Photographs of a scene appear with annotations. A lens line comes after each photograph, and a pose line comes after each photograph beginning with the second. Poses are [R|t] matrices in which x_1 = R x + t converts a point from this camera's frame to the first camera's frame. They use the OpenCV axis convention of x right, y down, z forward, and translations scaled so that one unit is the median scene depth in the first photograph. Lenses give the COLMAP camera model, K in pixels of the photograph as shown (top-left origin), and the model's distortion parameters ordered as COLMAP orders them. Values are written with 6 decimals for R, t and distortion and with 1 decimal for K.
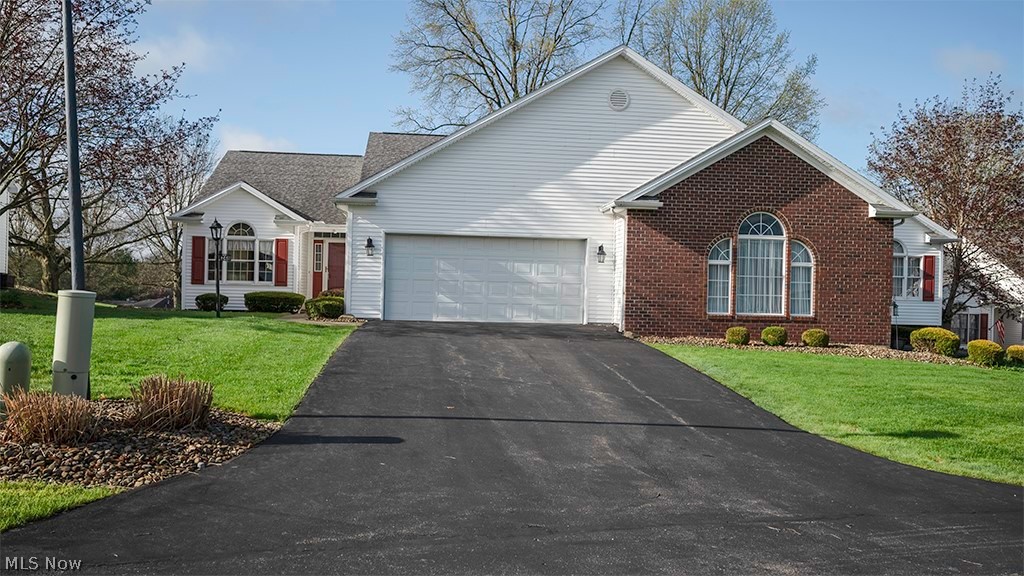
lens RADIAL K [[898.4, 0, 511.4], [0, 898.4, 288.1], [0, 0, 1]] dist [-0.001242, 0.005129]
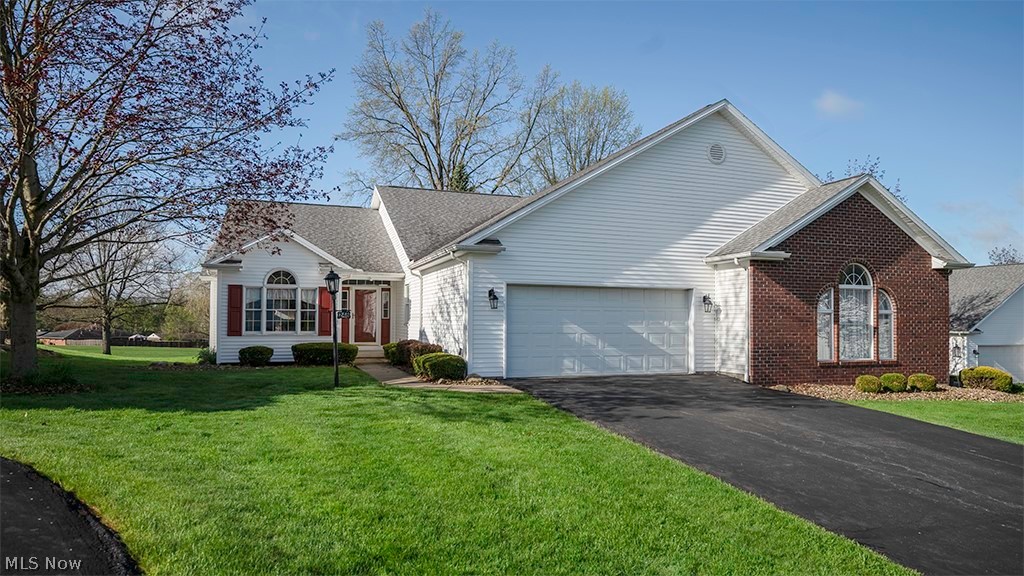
lens RADIAL K [[641.3, 0, 522.2], [0, 641.3, 307.5], [0, 0, 1]] dist [0.001814, 0.001285]
pose [[0.970397, -0.011785, 0.241229, -0.278693], [0.014222, 0.999864, -0.008364, -0.030720], [-0.241097, 0.011547, 0.970432, 0.347427]]
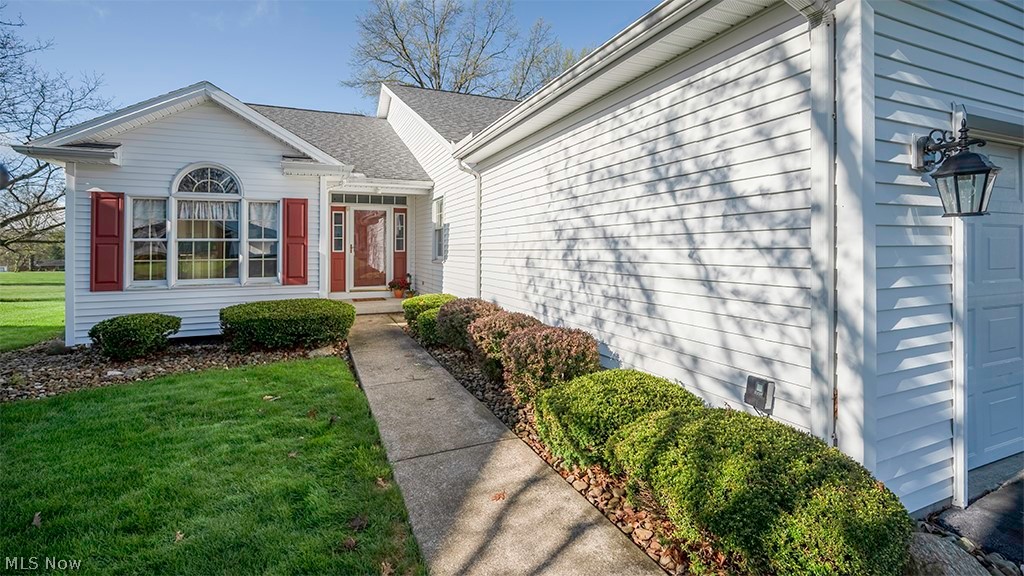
lens RADIAL K [[470.5, 0, 539.8], [0, 470.5, 240.4], [0, 0, 1]] dist [0.002219, -0.000482]
pose [[0.941154, -0.020715, 0.337343, -0.273473], [0.023671, 0.999709, -0.004649, -0.031595], [-0.337148, 0.012361, 0.941370, 0.869813]]
